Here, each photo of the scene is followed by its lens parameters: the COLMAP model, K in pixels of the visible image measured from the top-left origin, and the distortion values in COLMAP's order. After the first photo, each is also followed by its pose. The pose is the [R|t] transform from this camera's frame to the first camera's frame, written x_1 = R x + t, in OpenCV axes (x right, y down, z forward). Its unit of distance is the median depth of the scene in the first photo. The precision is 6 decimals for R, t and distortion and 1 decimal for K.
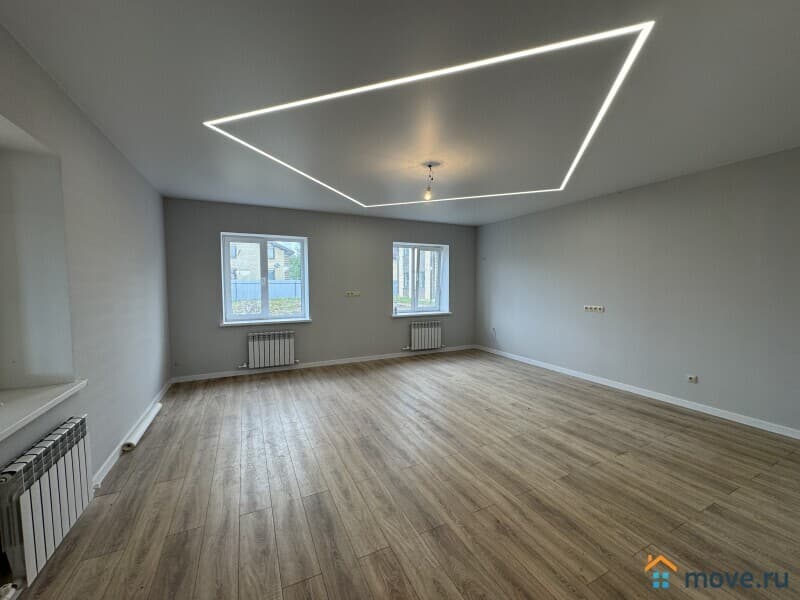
lens RADIAL K [[318.0, 0, 400.0], [0, 318.0, 300.0], [0, 0, 1]] dist [0.000806, 0.000225]
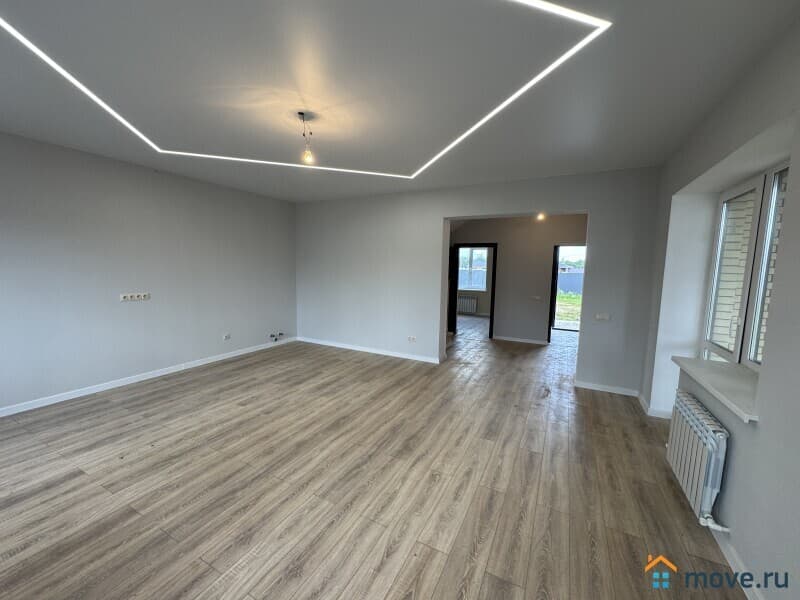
lens RADIAL K [[318.0, 0, 400.0], [0, 318.0, 300.0], [0, 0, 1]] dist [0.000806, 0.000225]
pose [[-0.595042, -0.090836, 0.798545, -0.550681], [0.024737, 0.991052, 0.131167, -0.065404], [-0.803314, 0.097804, -0.587470, 1.052088]]
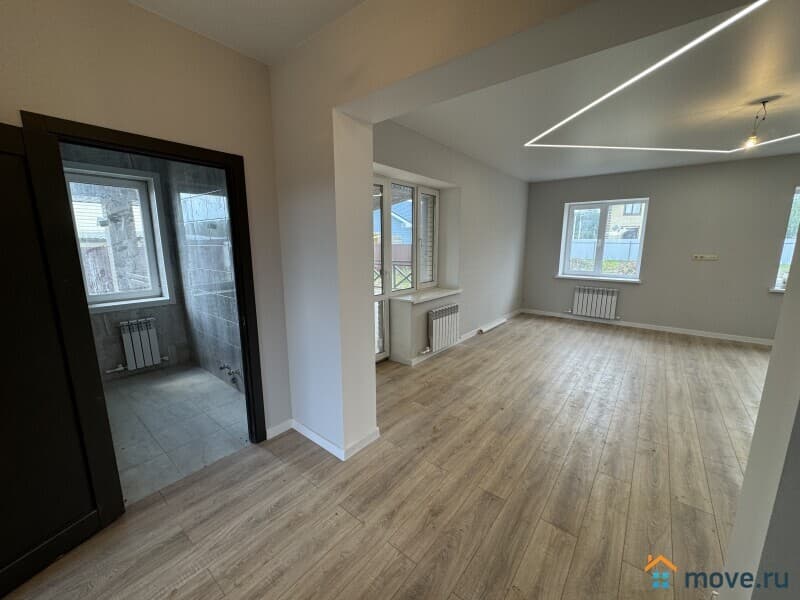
lens RADIAL K [[318.0, 0, 400.0], [0, 318.0, 300.0], [0, 0, 1]] dist [0.000806, 0.000225]
pose [[0.426741, 0.164790, -0.889234, 0.408504], [-0.049879, 0.986051, 0.158795, -0.002942], [0.902997, -0.023411, 0.429008, -0.170428]]
